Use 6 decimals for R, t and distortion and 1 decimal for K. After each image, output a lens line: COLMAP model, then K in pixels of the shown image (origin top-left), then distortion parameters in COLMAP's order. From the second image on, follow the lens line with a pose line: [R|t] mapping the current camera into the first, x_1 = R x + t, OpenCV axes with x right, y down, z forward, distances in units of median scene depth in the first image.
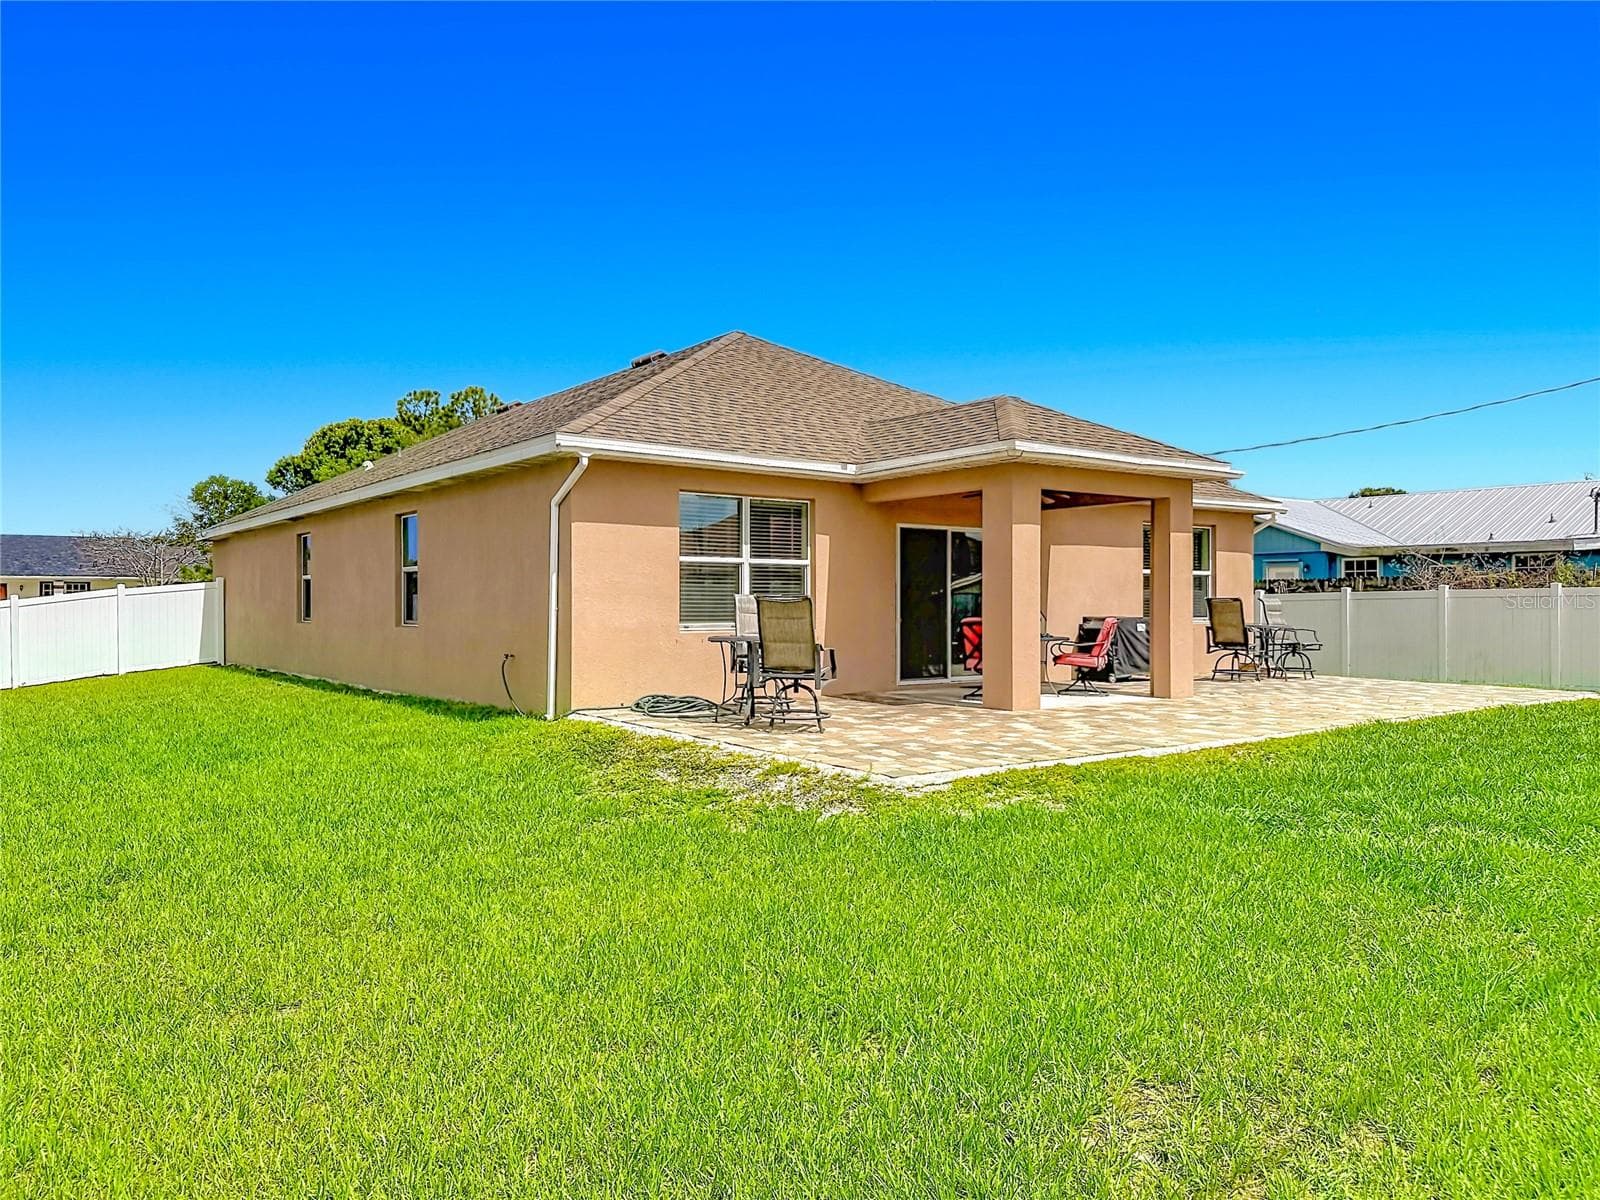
lens RADIAL K [[888.8, 0, 798.9], [0, 888.8, 641.9], [0, 0, 1]] dist [0.039917, -0.040596]
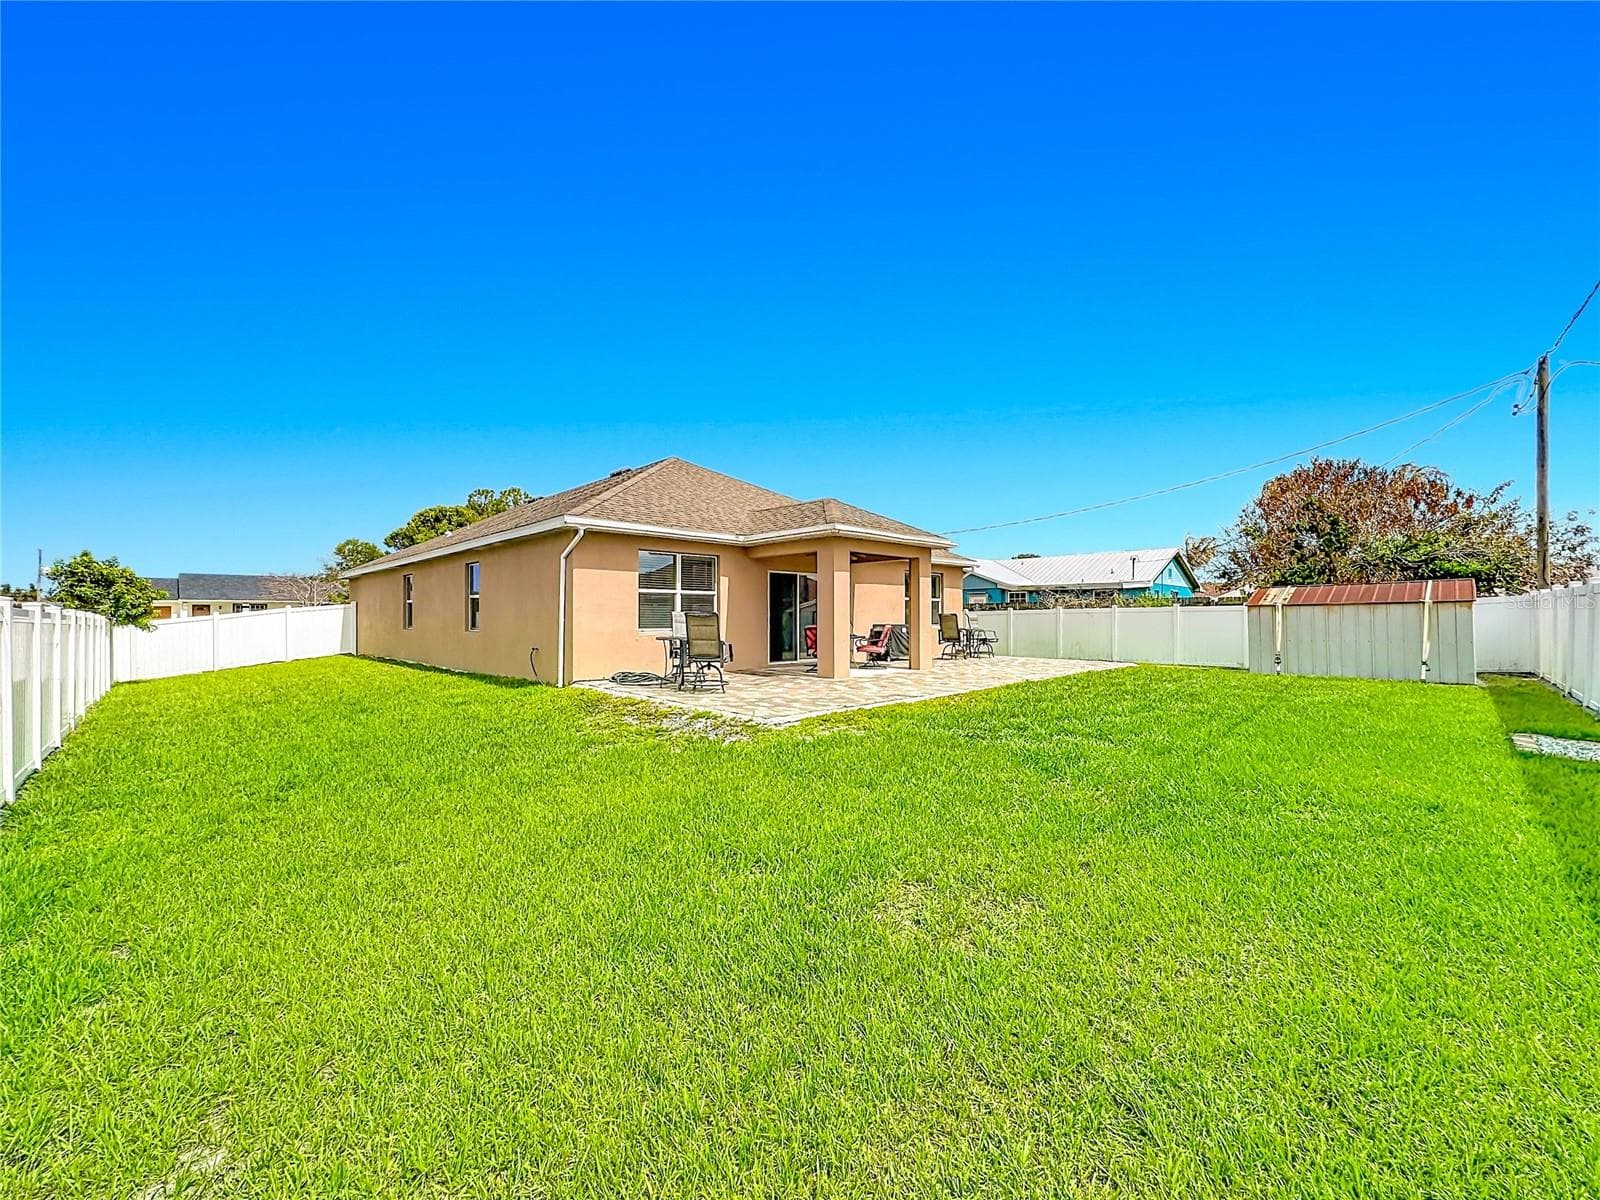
lens RADIAL K [[1113.2, 0, 794.5], [0, 1113.2, 609.8], [0, 0, 1]] dist [0.077798, -0.104576]
pose [[0.986487, 0.000783, 0.163839, -0.194447], [0.010954, 0.997436, -0.070725, 0.097442], [-0.163474, 0.071564, 0.983949, -1.144449]]
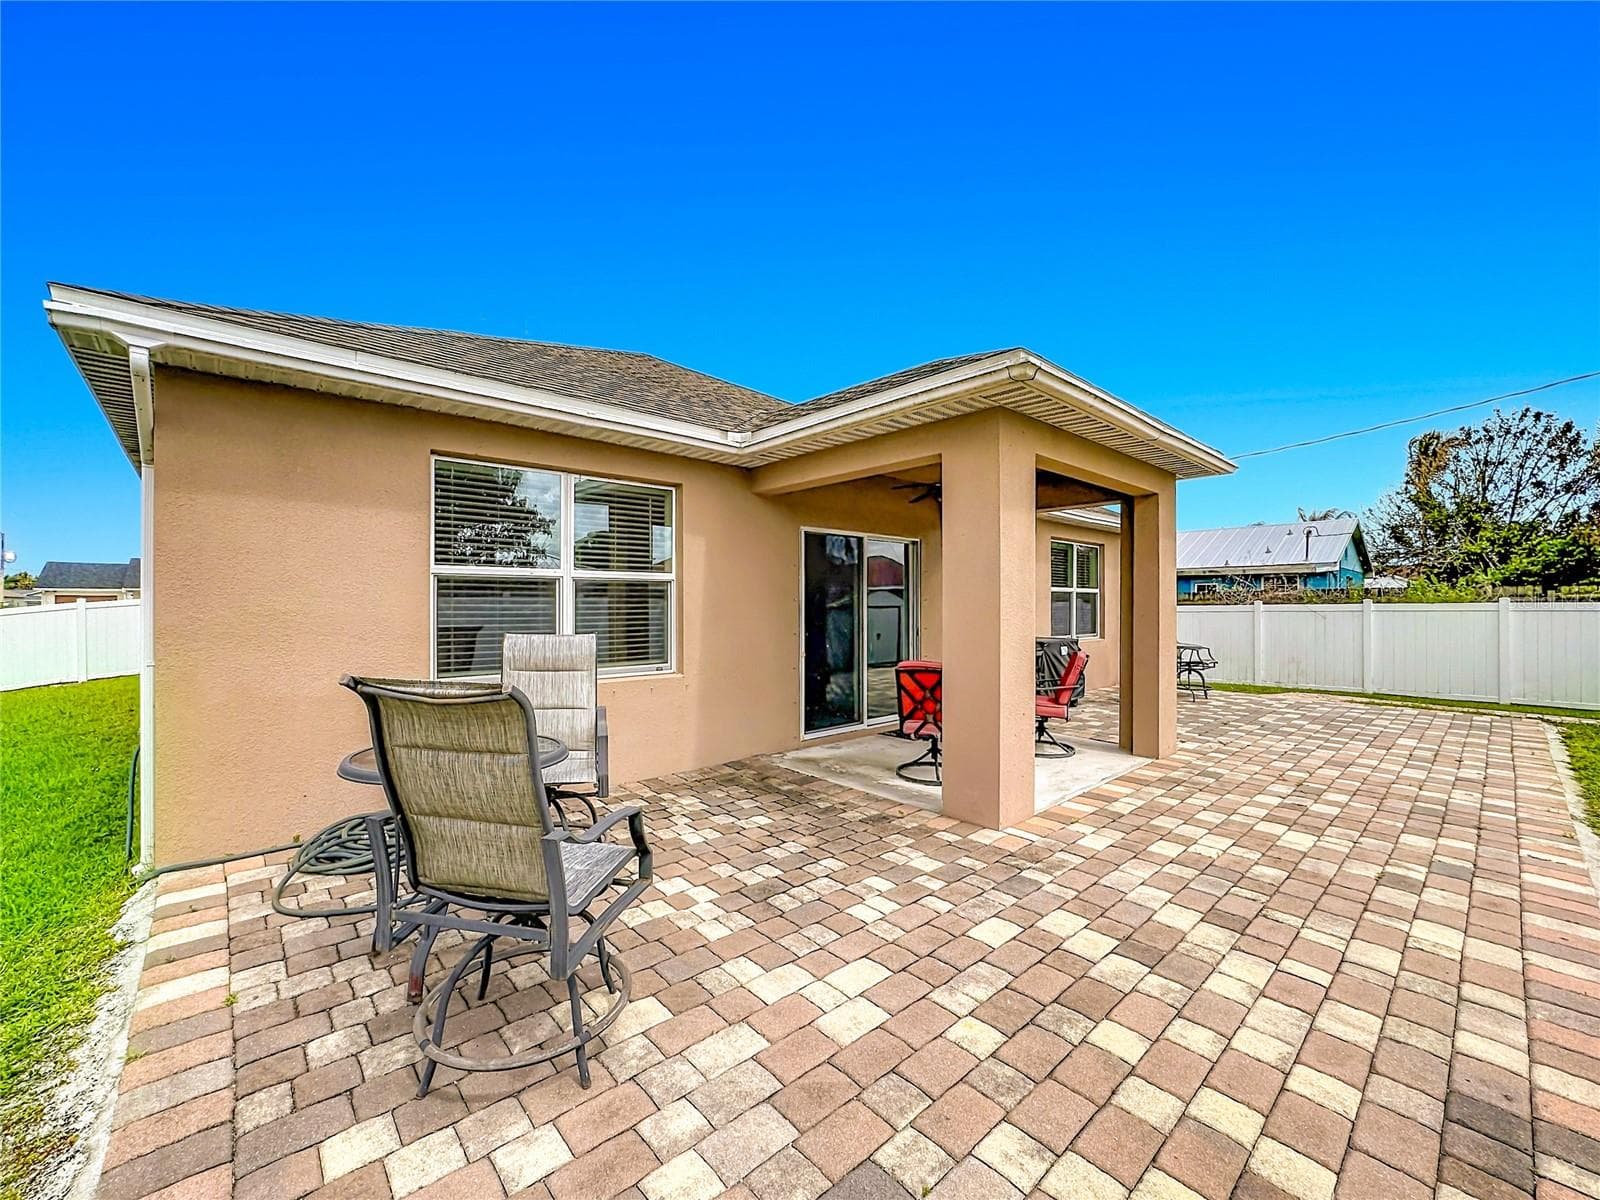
lens RADIAL K [[641.8, 0, 801.0], [0, 641.8, 595.4], [0, 0, 1]] dist [-0.039235, 0.015708]
pose [[0.993213, 0.001075, 0.116303, 0.052577], [0.006490, 0.997887, -0.064643, -0.043331], [-0.116127, 0.064959, 0.991108, 0.509260]]
